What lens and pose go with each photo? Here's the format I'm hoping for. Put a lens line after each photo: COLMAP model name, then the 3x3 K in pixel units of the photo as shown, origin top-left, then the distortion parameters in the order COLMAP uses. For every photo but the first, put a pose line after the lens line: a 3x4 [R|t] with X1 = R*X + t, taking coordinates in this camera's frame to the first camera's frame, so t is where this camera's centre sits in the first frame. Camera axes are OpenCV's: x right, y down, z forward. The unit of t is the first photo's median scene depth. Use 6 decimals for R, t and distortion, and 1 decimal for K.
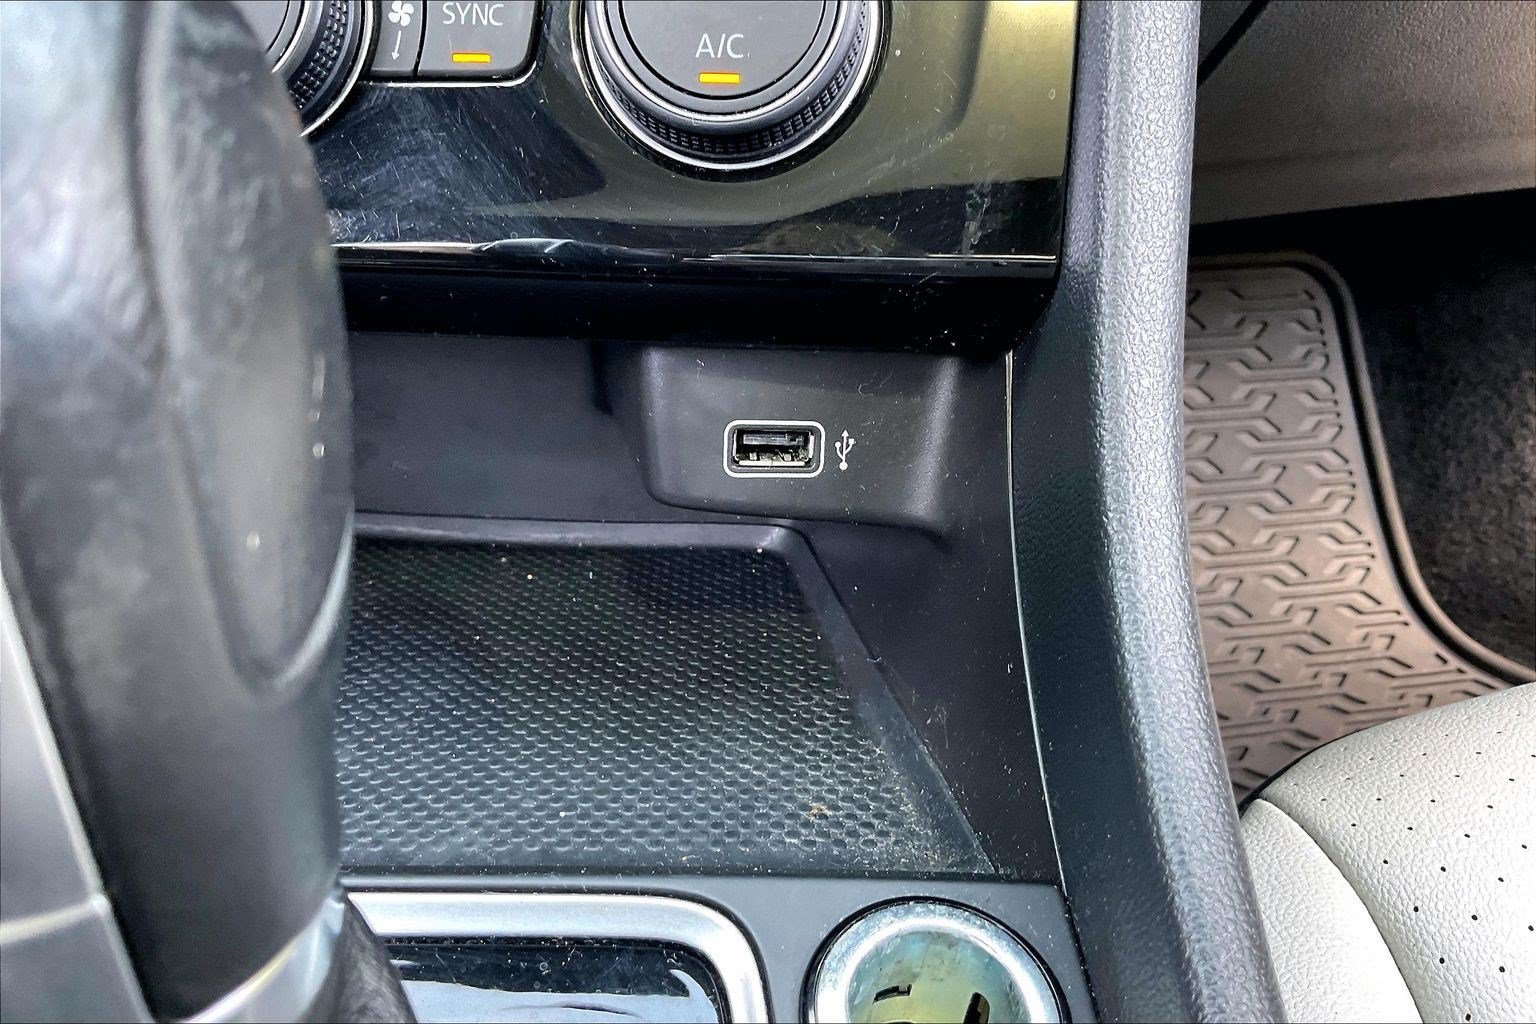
lens RADIAL K [[1282.0, 0, 768.0], [0, 1282.0, 512.0], [0, 0, 1]] dist [-0.097405, -0.001467]
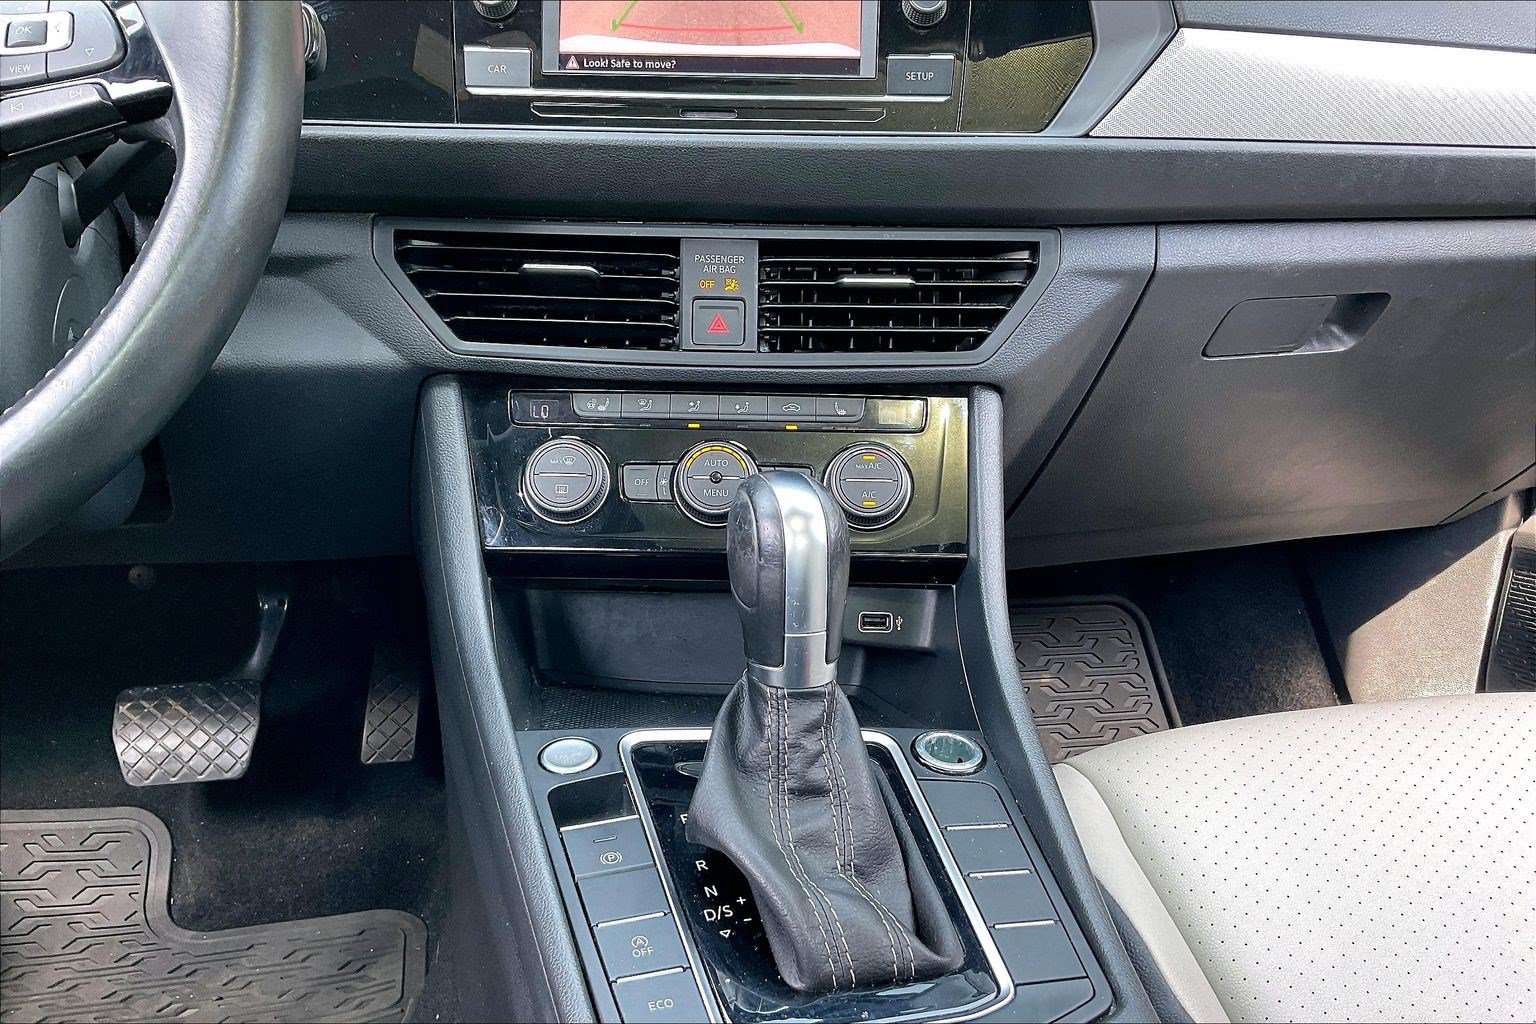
lens RADIAL K [[1282.0, 0, 768.0], [0, 1282.0, 512.0], [0, 0, 1]] dist [-0.097405, -0.001467]
pose [[0.996438, -0.005714, 0.084137, -0.482651], [0.030712, 0.953773, -0.298953, 0.576129], [-0.078540, 0.300472, 0.950551, -1.837119]]
